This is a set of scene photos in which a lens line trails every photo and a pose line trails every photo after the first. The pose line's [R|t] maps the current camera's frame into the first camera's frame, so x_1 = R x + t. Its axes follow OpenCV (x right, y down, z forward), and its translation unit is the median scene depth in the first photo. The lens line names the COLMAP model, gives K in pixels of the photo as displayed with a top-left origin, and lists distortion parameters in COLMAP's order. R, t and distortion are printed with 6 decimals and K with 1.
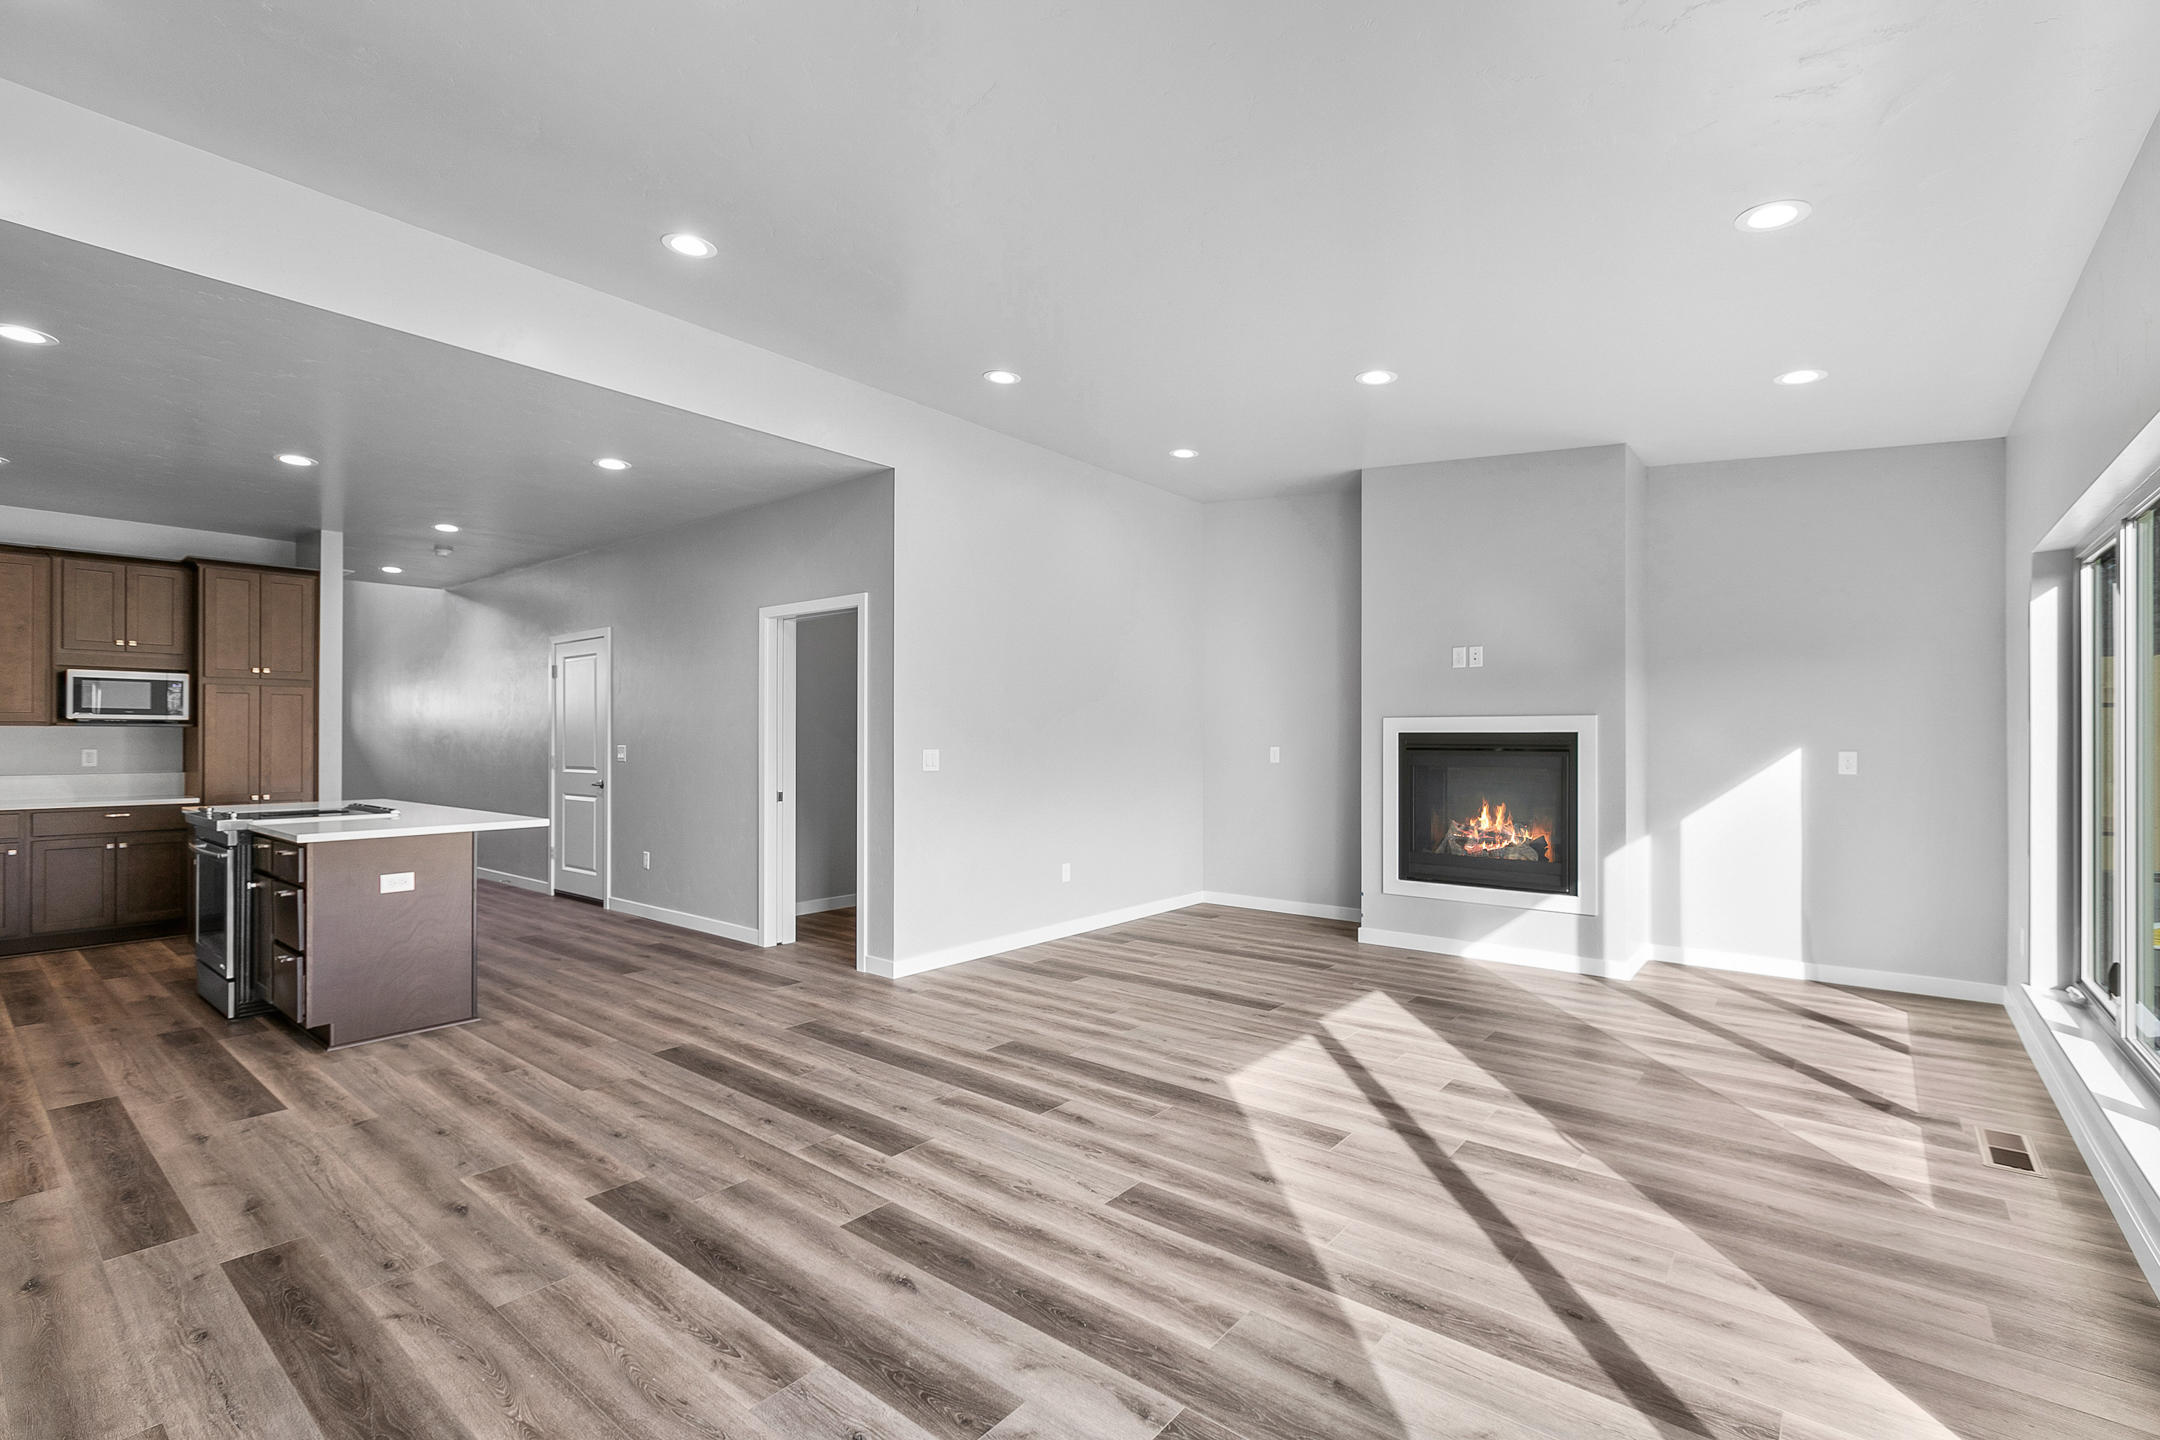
lens RADIAL K [[963.3, 0, 1098.0], [0, 963.3, 737.2], [0, 0, 1]] dist [-0.001622, -0.000904]
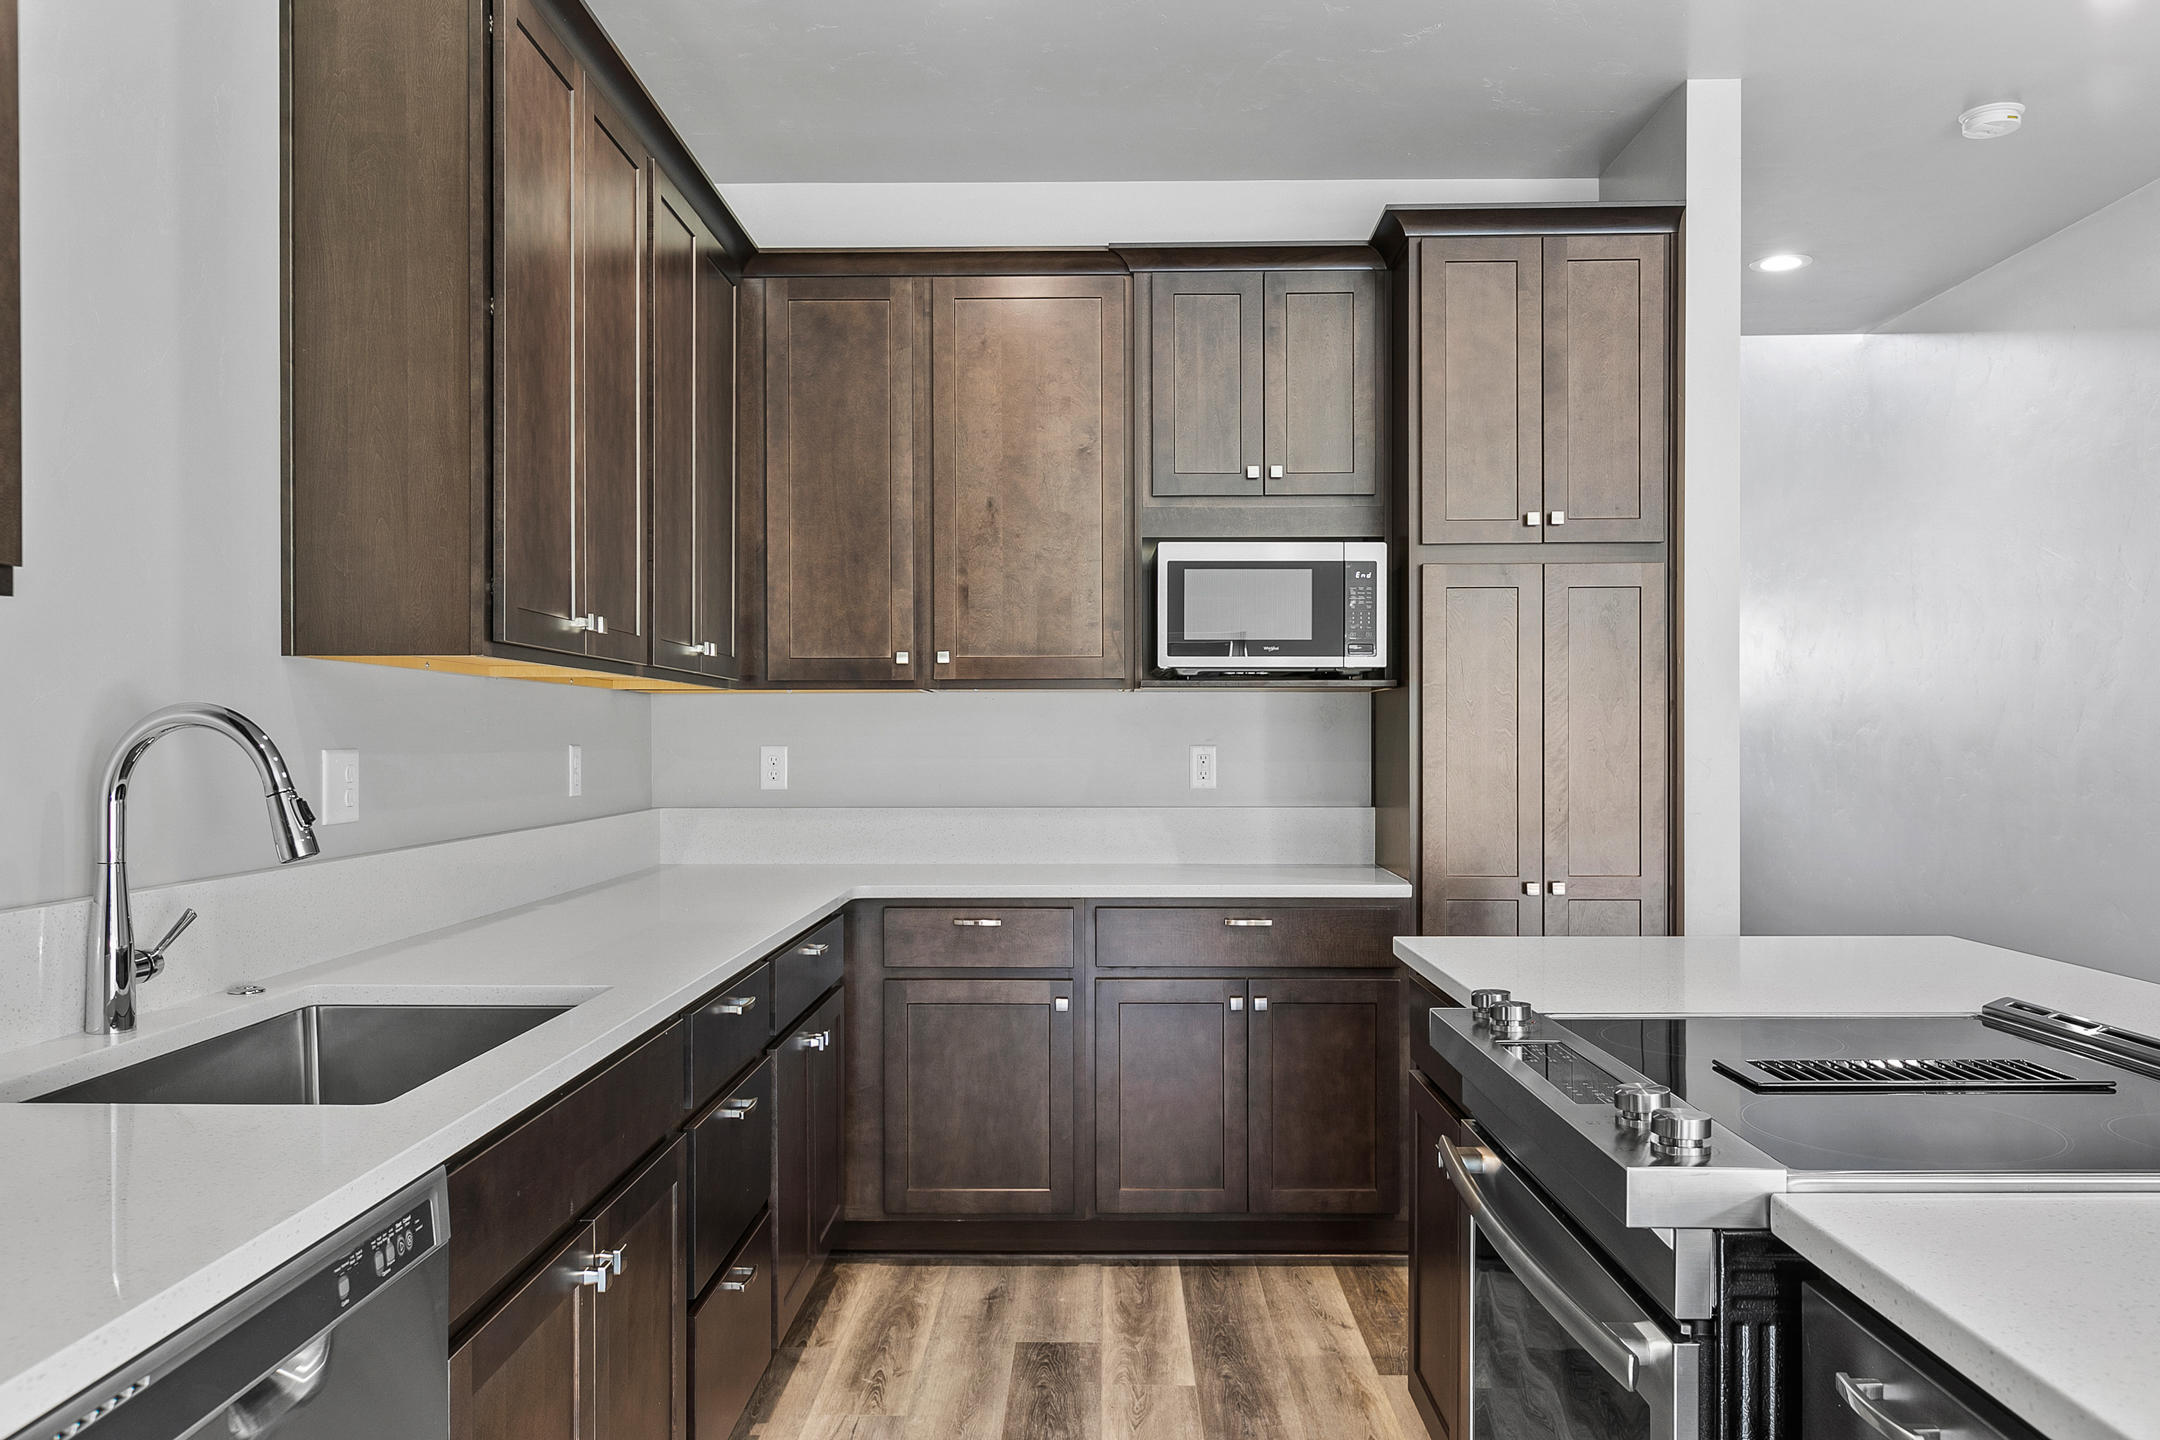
lens RADIAL K [[1677.7, 0, 1076.2], [0, 1677.7, 739.3], [0, 0, 1]] dist [0.000690, -0.004167]
pose [[0.614138, -0.000855, -0.789198, -0.644532], [0.004453, 0.999987, 0.002382, 0.009141], [0.789186, -0.004977, 0.614134, 0.643949]]
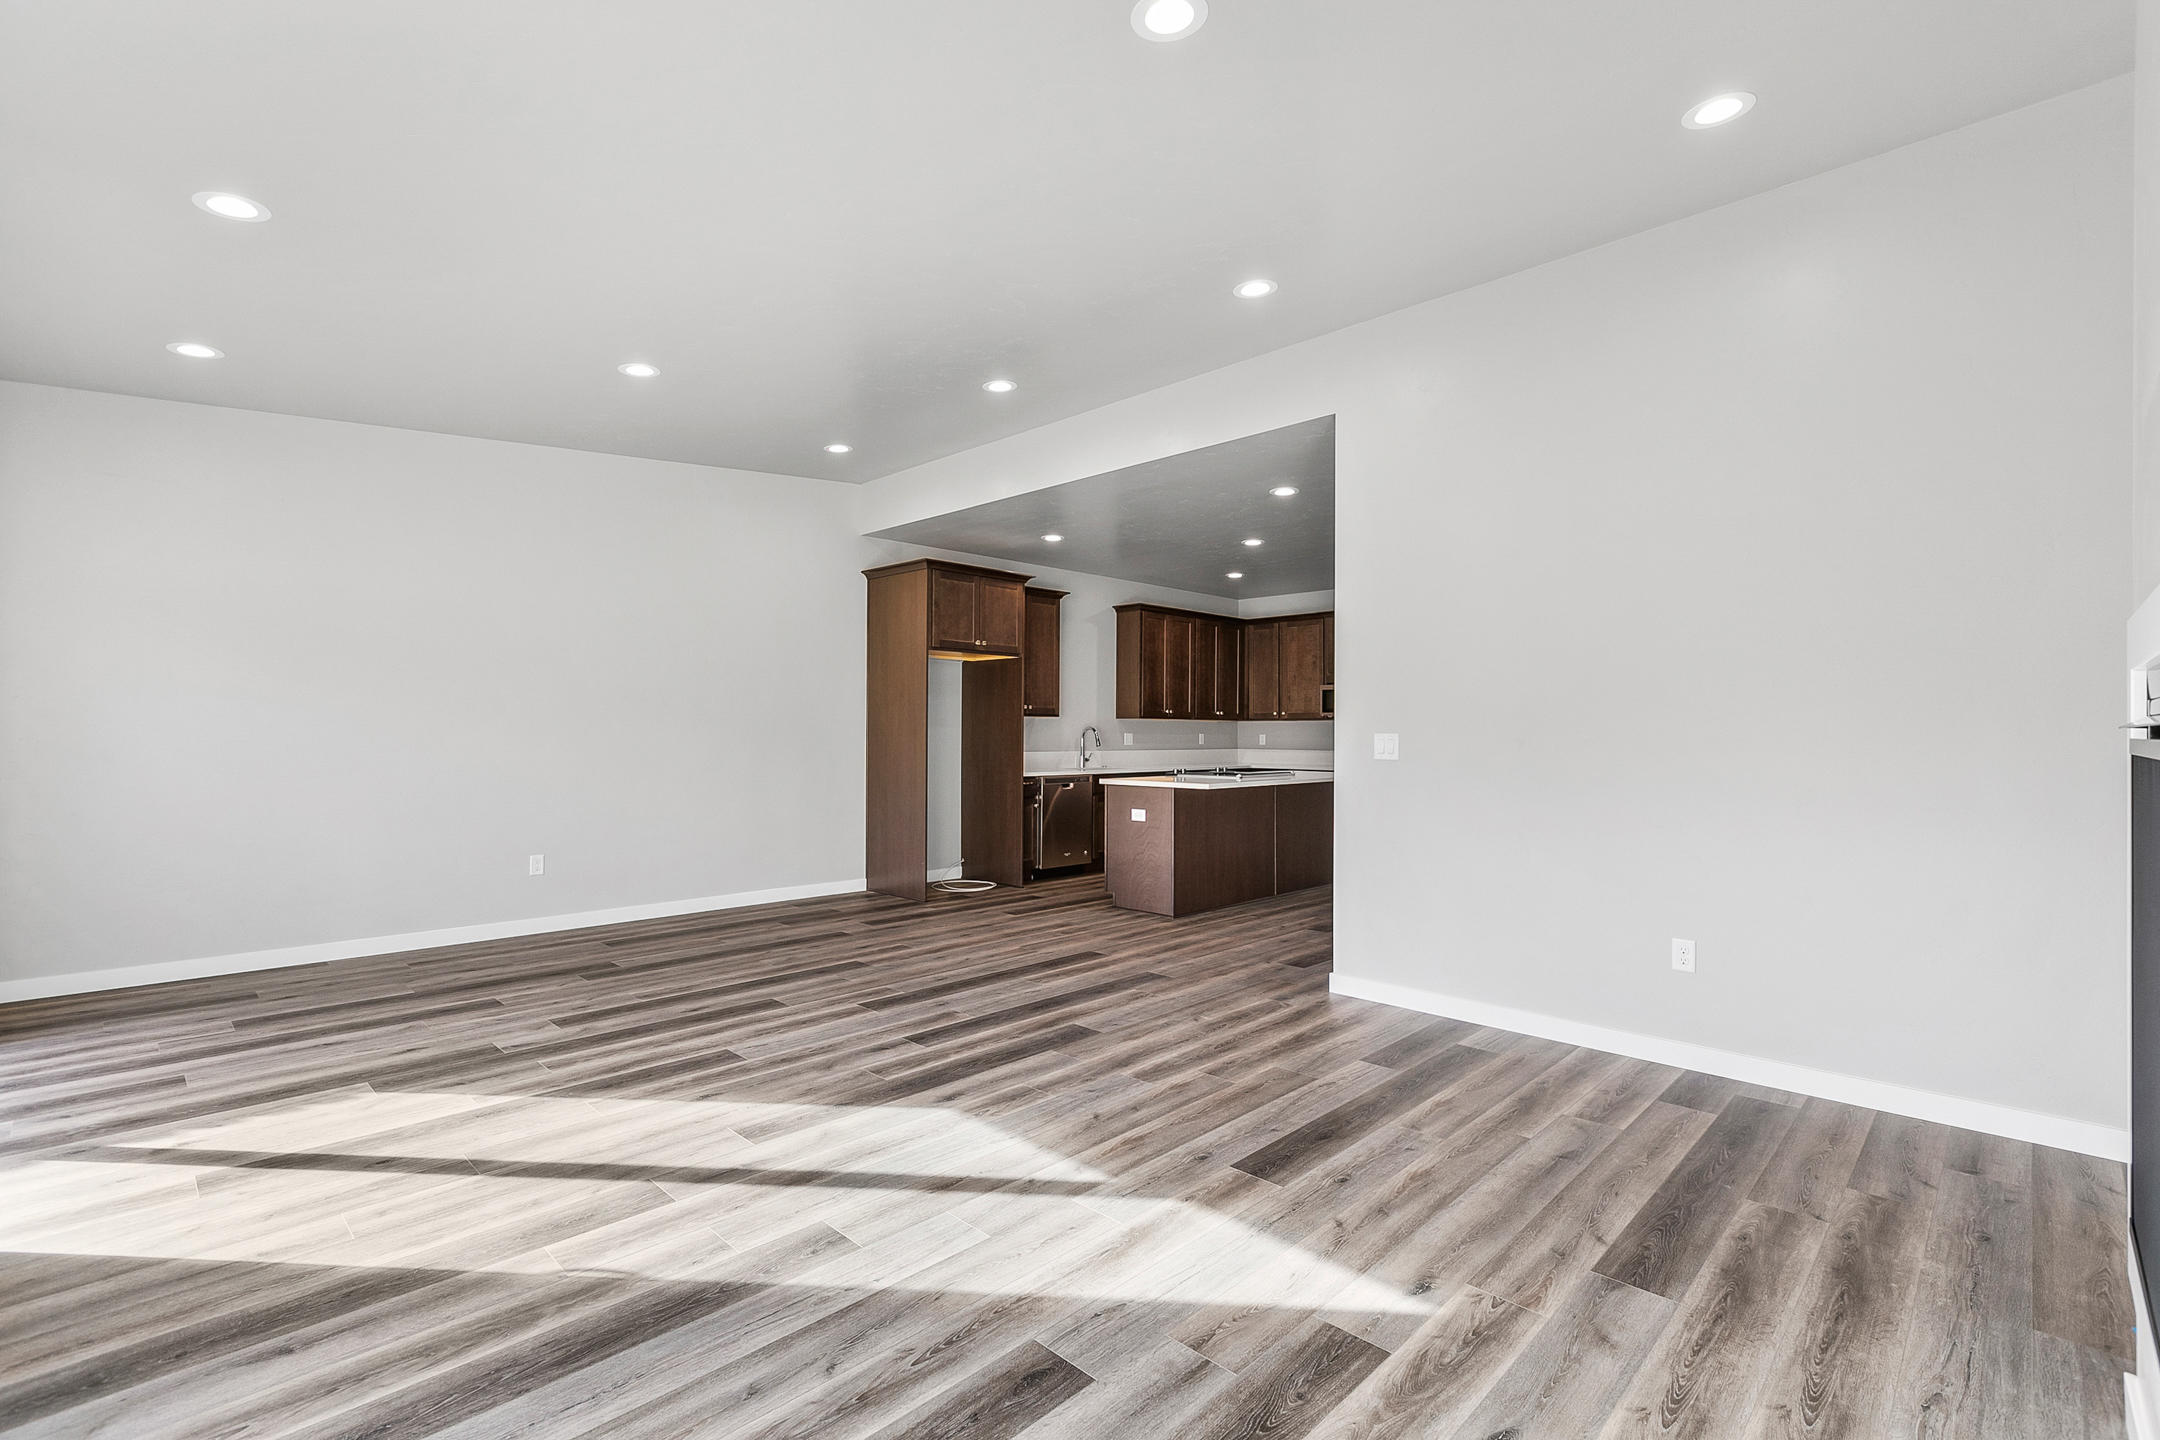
lens RADIAL K [[963.3, 0, 1075.1], [0, 963.3, 733.5], [0, 0, 1]] dist [-0.001622, -0.000904]
pose [[-0.111306, 0.000562, -0.993786, 0.726836], [-0.002151, 0.999997, 0.000807, 0.012328], [0.993784, 0.002228, -0.111305, 0.897568]]
